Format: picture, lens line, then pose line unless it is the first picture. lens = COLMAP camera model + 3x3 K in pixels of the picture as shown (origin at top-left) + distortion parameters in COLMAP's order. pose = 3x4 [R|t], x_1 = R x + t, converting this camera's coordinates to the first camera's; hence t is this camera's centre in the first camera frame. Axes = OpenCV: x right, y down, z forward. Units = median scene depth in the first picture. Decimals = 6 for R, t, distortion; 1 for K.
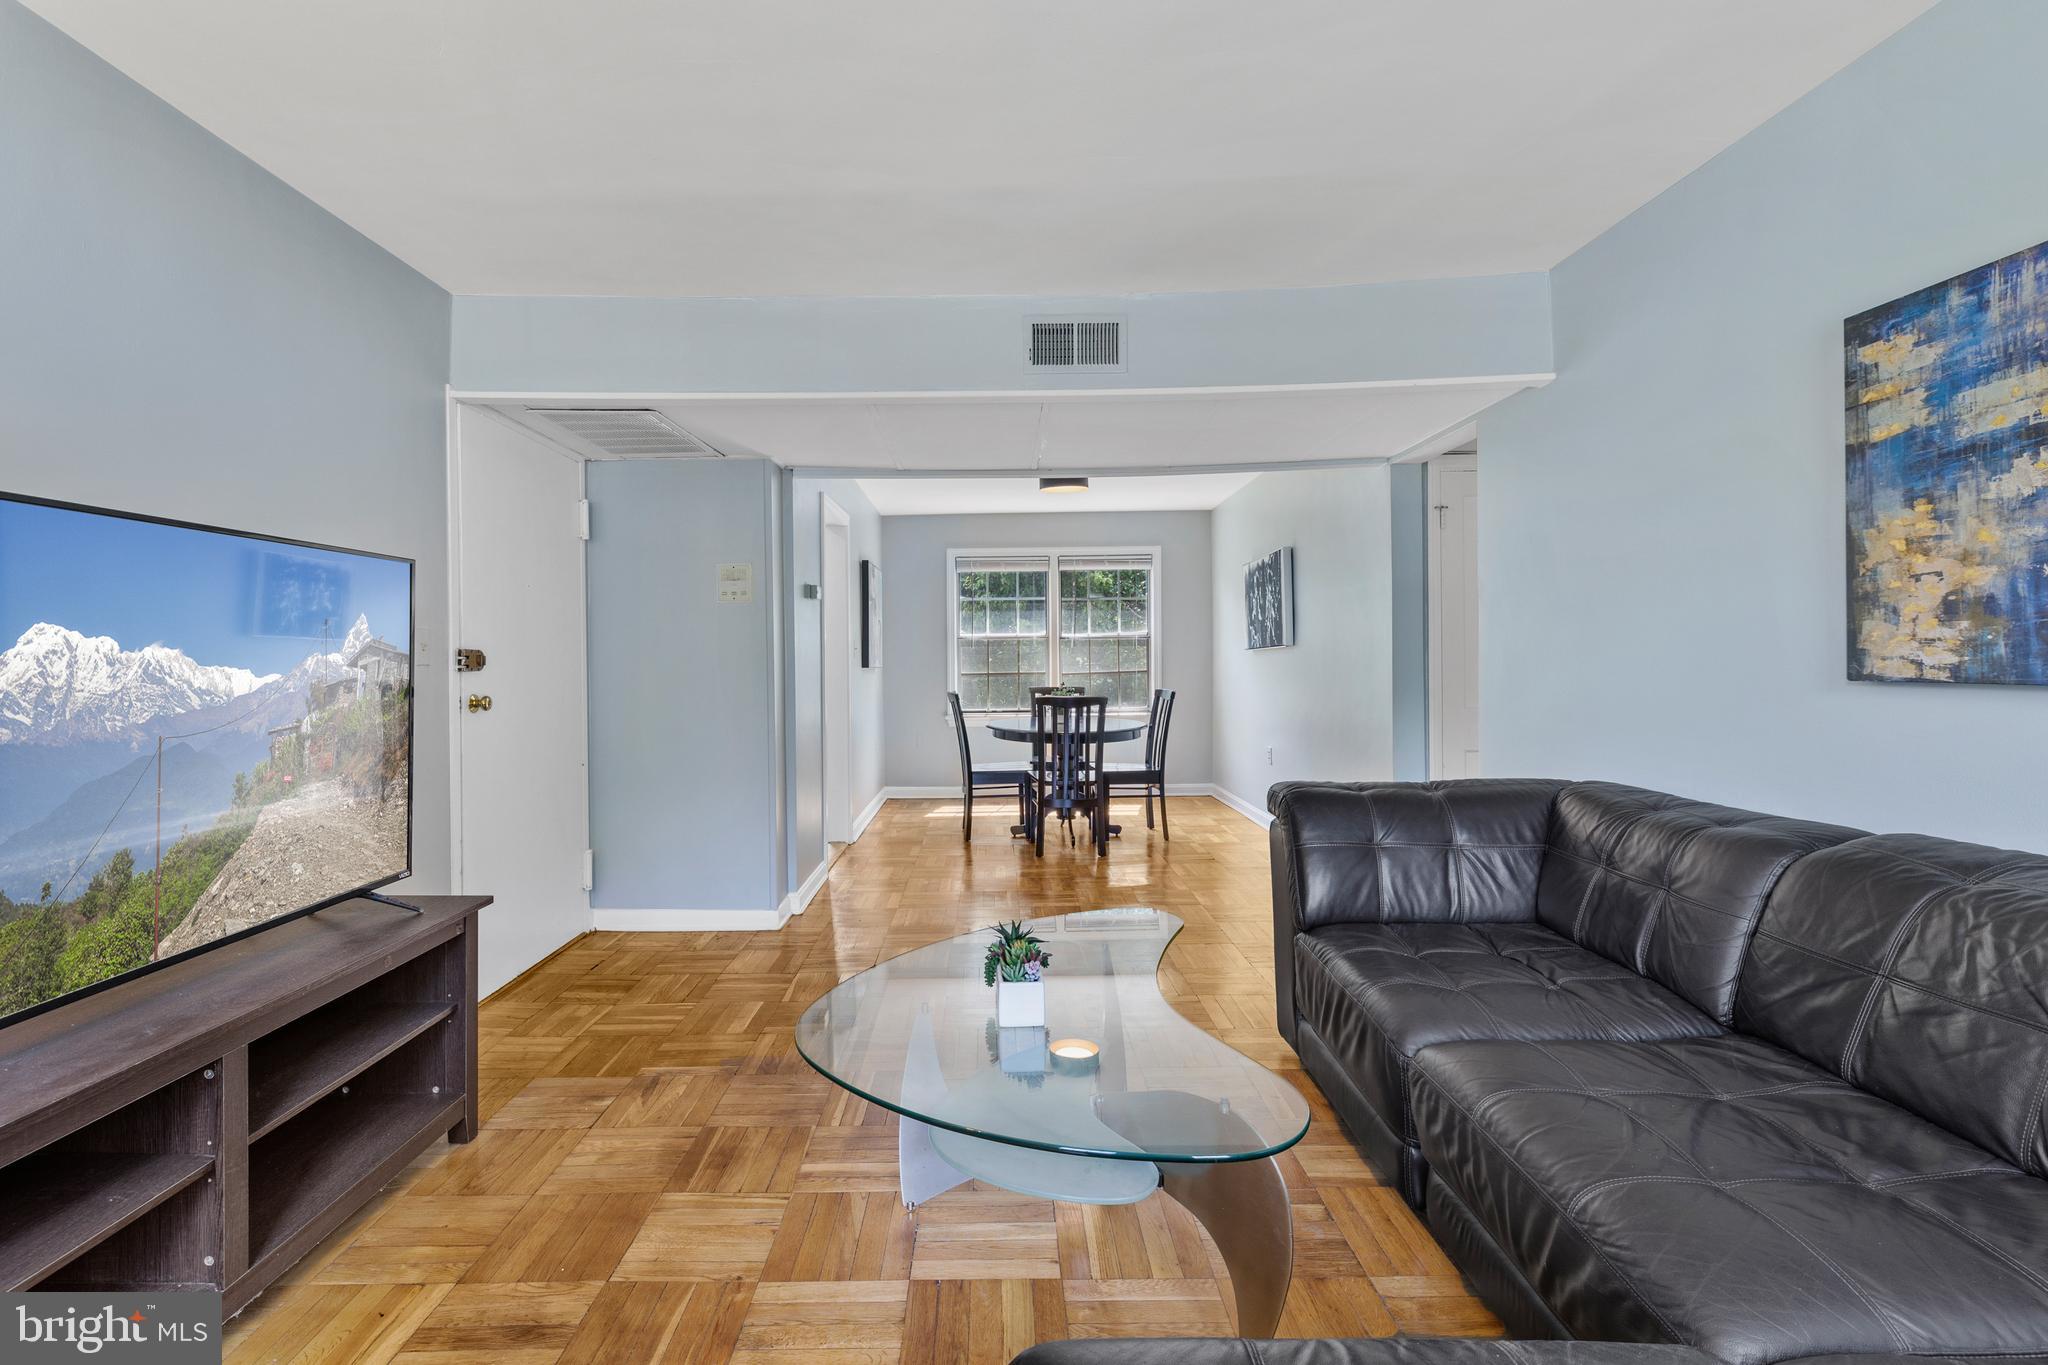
lens RADIAL K [[889.7, 0, 990.2], [0, 889.7, 662.6], [0, 0, 1]] dist [0.001164, -0.001195]
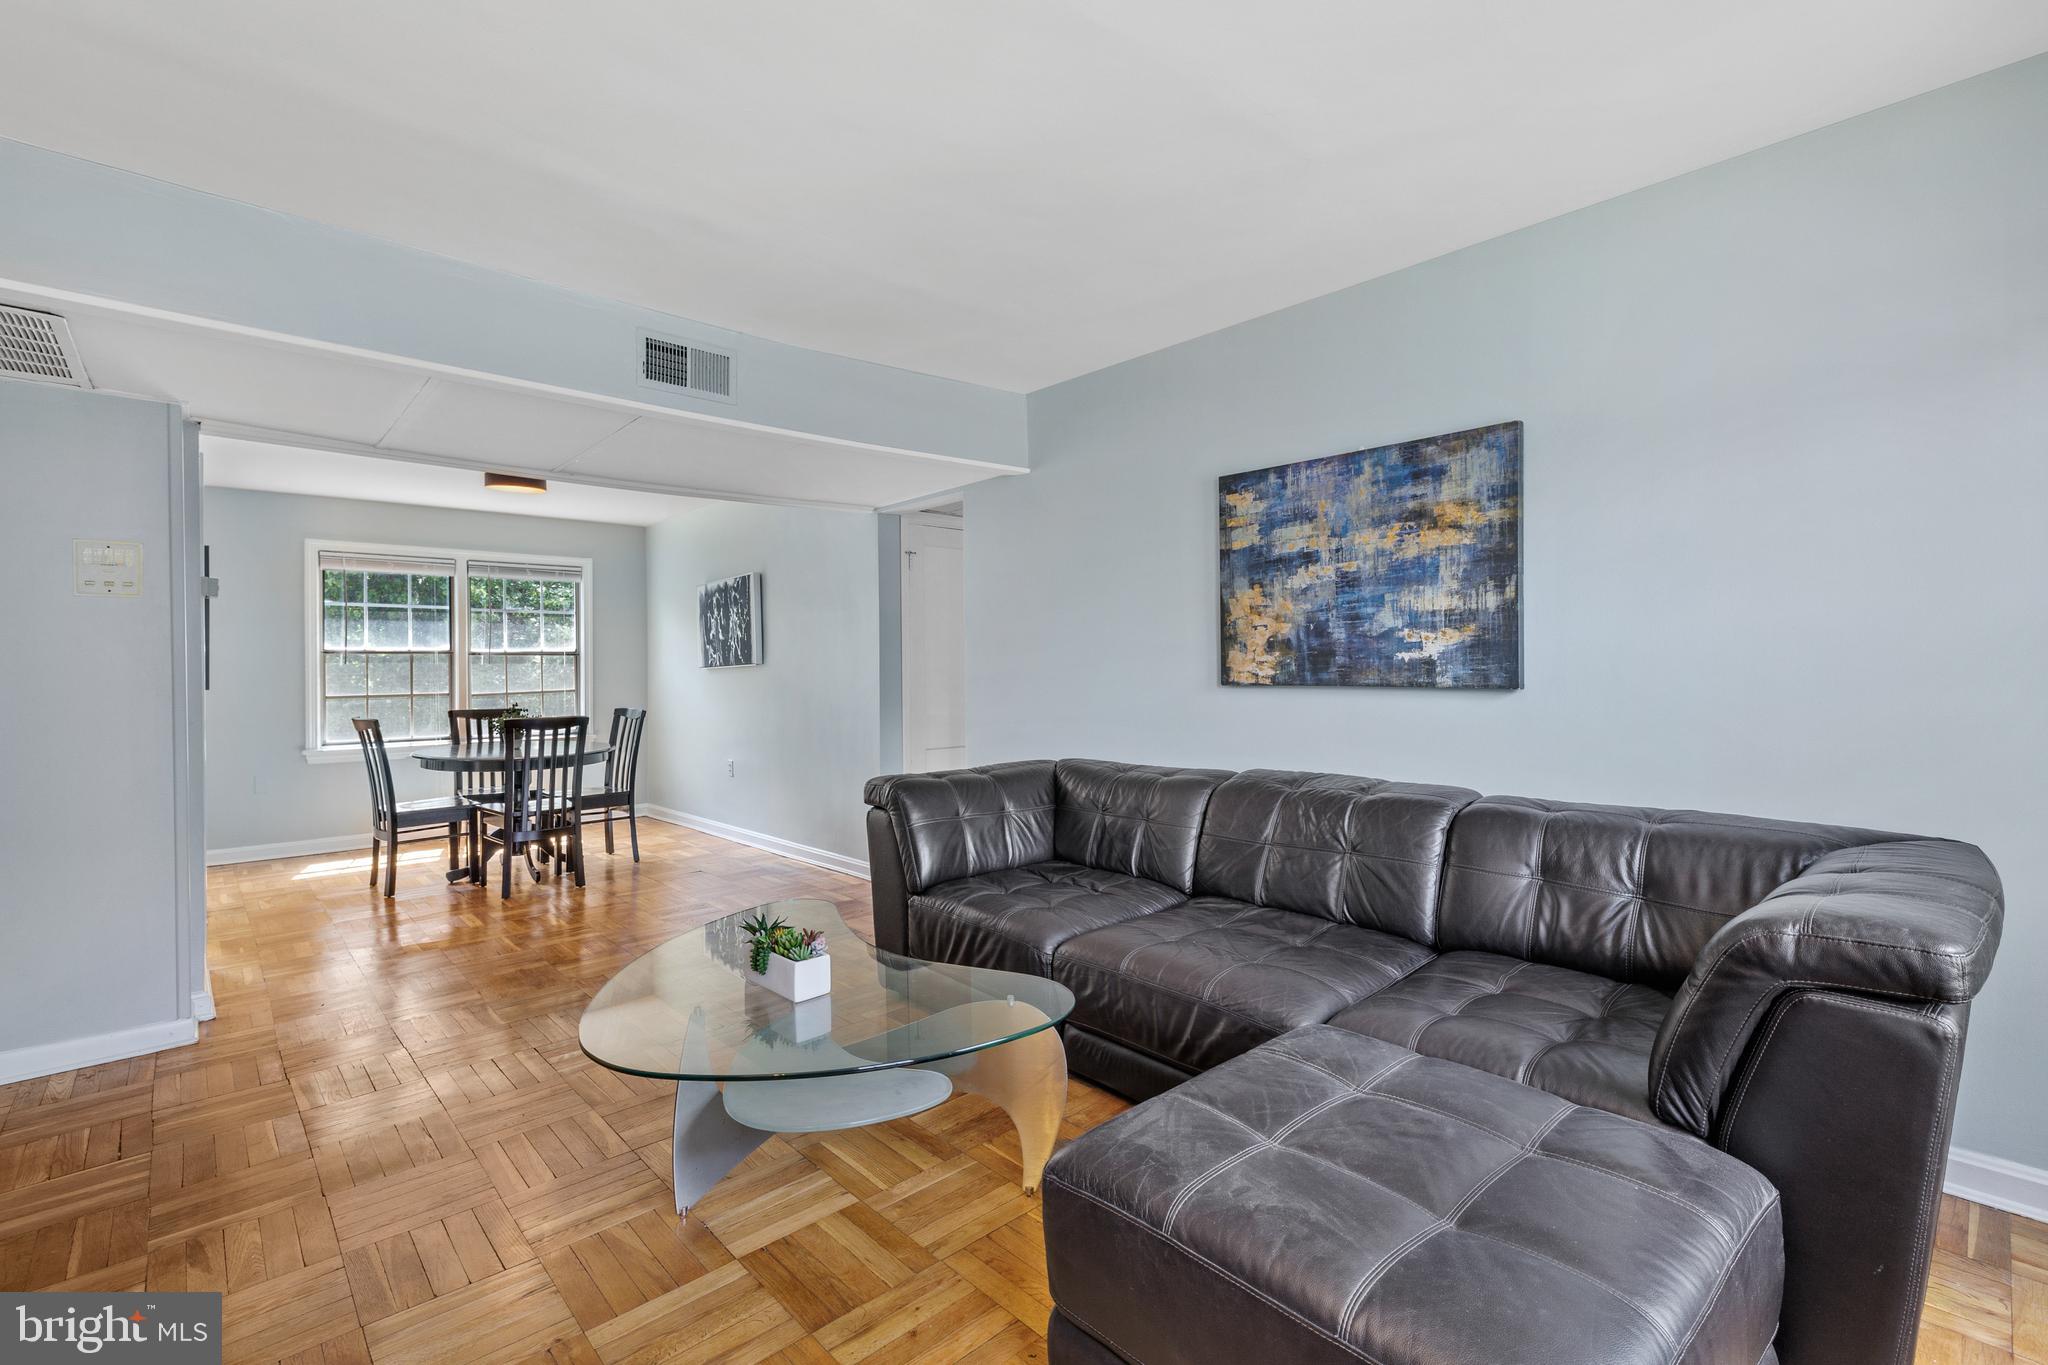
lens RADIAL K [[889.7, 0, 1007.5], [0, 889.7, 672.5], [0, 0, 1]] dist [0.001164, -0.001195]
pose [[0.741697, 0.001139, 0.670734, -0.387756], [0.006278, 0.999943, -0.008640, 0.005900], [-0.670706, 0.010619, 0.741648, -0.004320]]
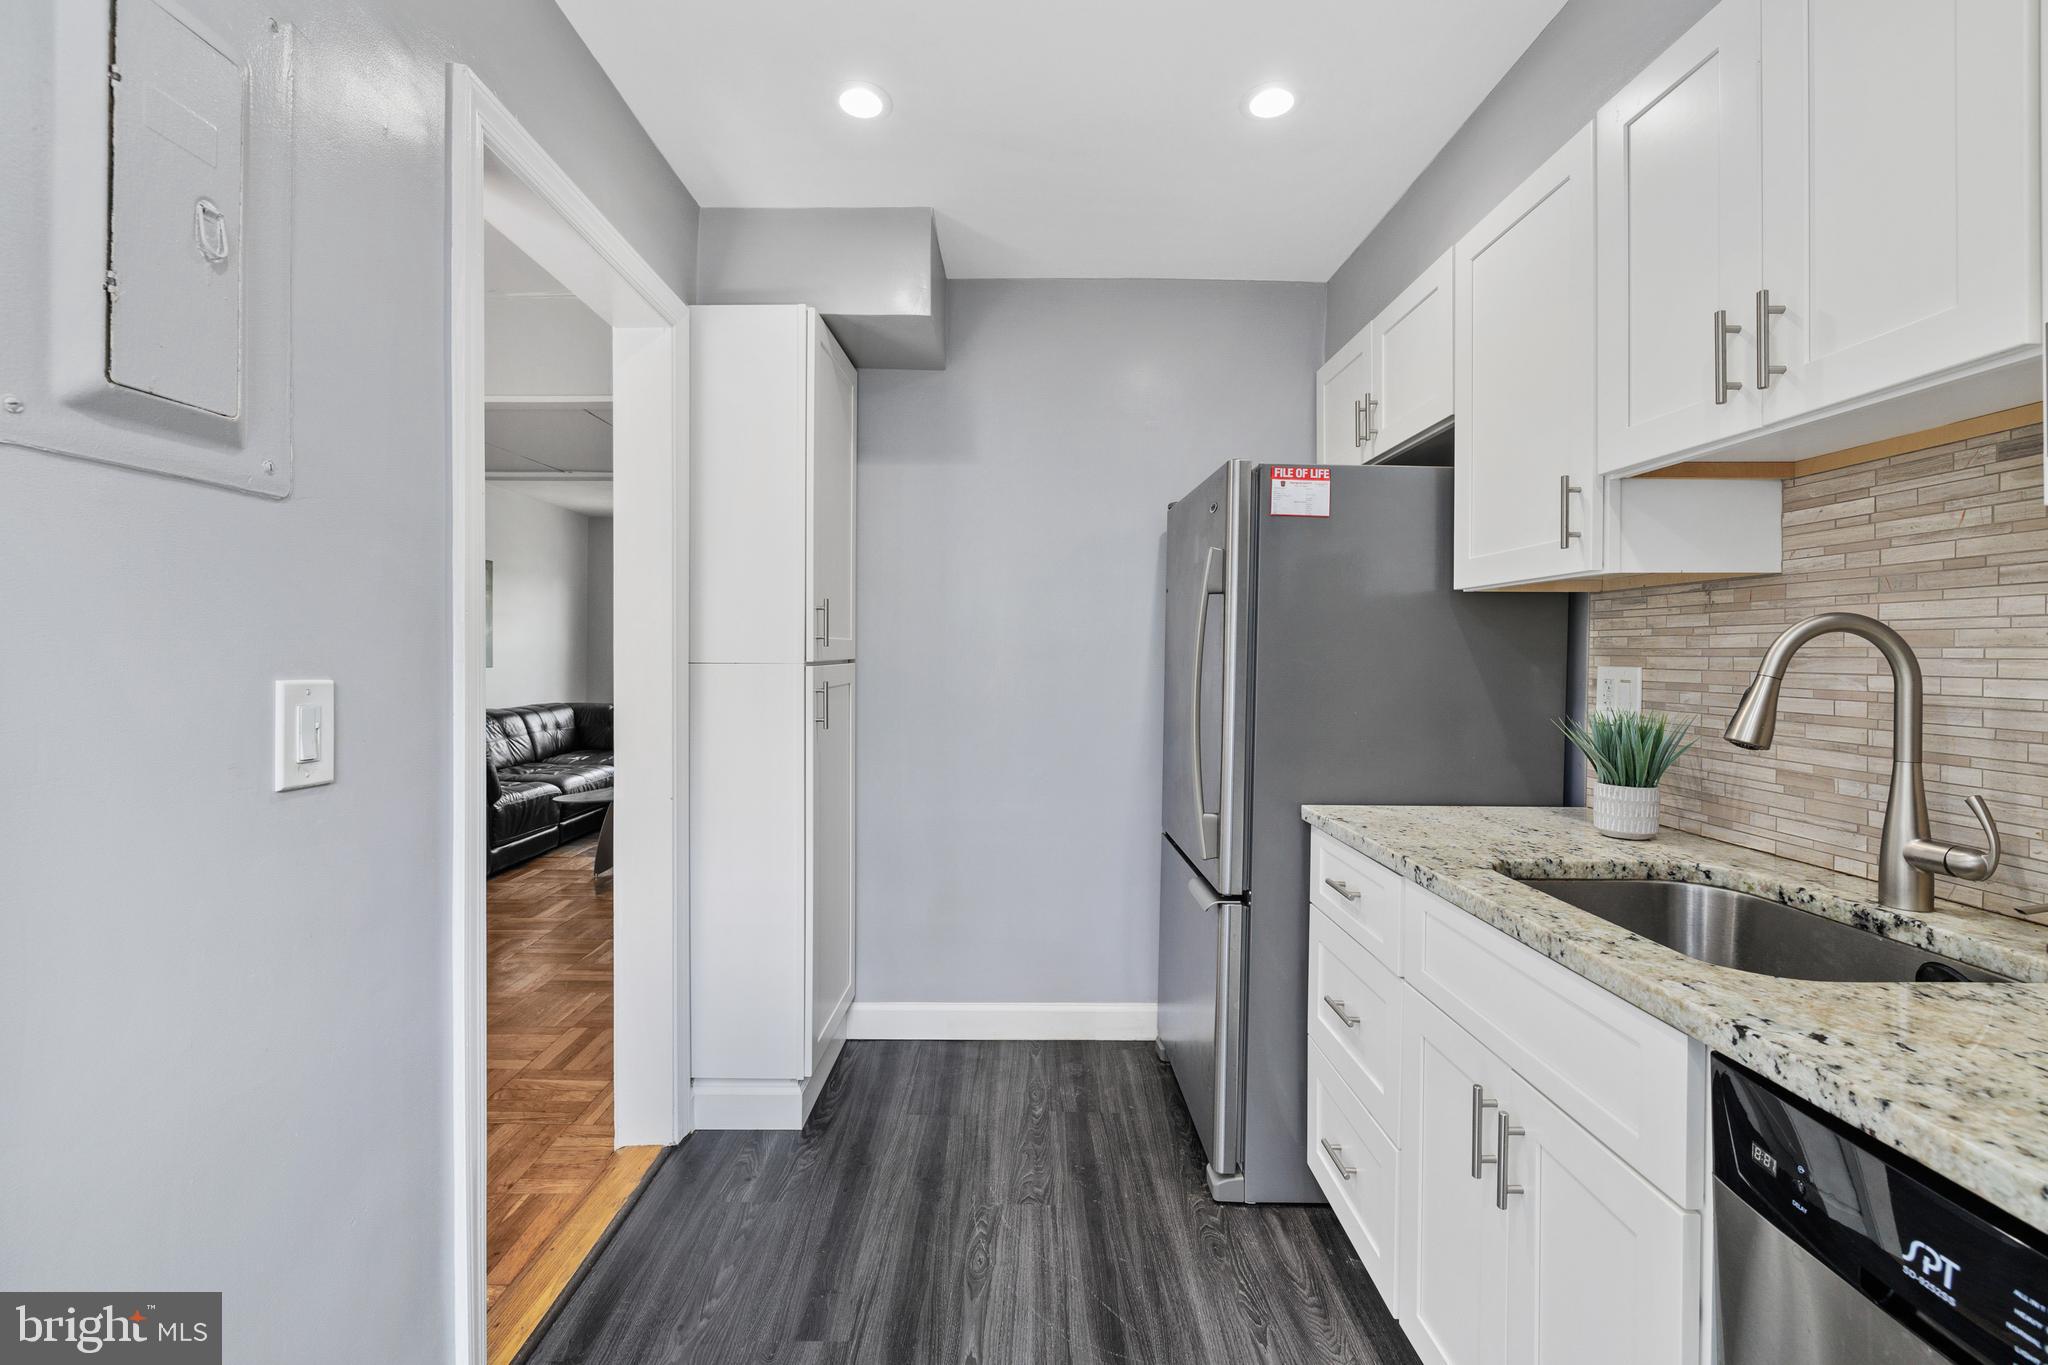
lens RADIAL K [[889.7, 0, 998.6], [0, 889.7, 656.1], [0, 0, 1]] dist [0.001164, -0.001195]
pose [[-0.999953, 0.001560, -0.009555, -0.709161], [0.001456, 0.999940, 0.010840, -0.033484], [0.009571, 0.010826, -0.999896, 2.939485]]
